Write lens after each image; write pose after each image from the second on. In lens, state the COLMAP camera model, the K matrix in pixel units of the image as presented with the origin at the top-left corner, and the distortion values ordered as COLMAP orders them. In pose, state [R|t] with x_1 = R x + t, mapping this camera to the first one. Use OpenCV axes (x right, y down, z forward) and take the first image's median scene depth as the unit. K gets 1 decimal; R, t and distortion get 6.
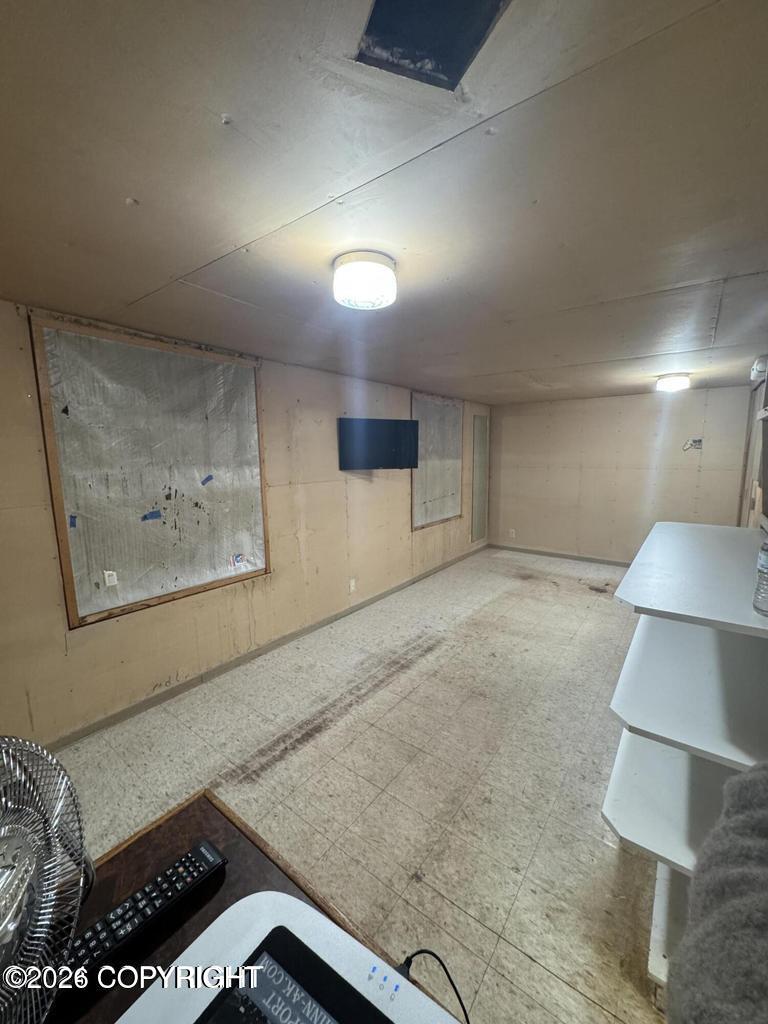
lens RADIAL K [[402.8, 0, 381.9], [0, 402.8, 508.8], [0, 0, 1]] dist [-0.006582, 0.000279]
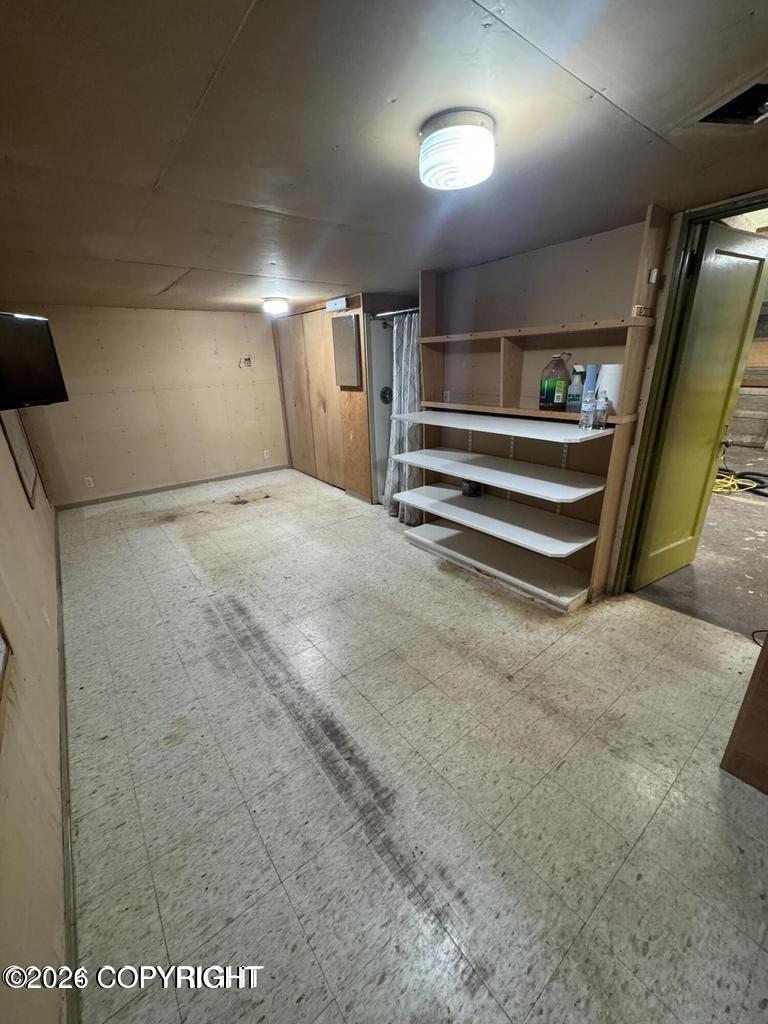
lens RADIAL K [[402.8, 0, 383.1], [0, 402.8, 512.2], [0, 0, 1]] dist [-0.006582, 0.000279]
pose [[0.264060, -0.335813, 0.904158, -0.527419], [0.159994, 0.939694, 0.302285, -0.062225], [-0.951144, 0.064839, 0.301863, 0.451074]]
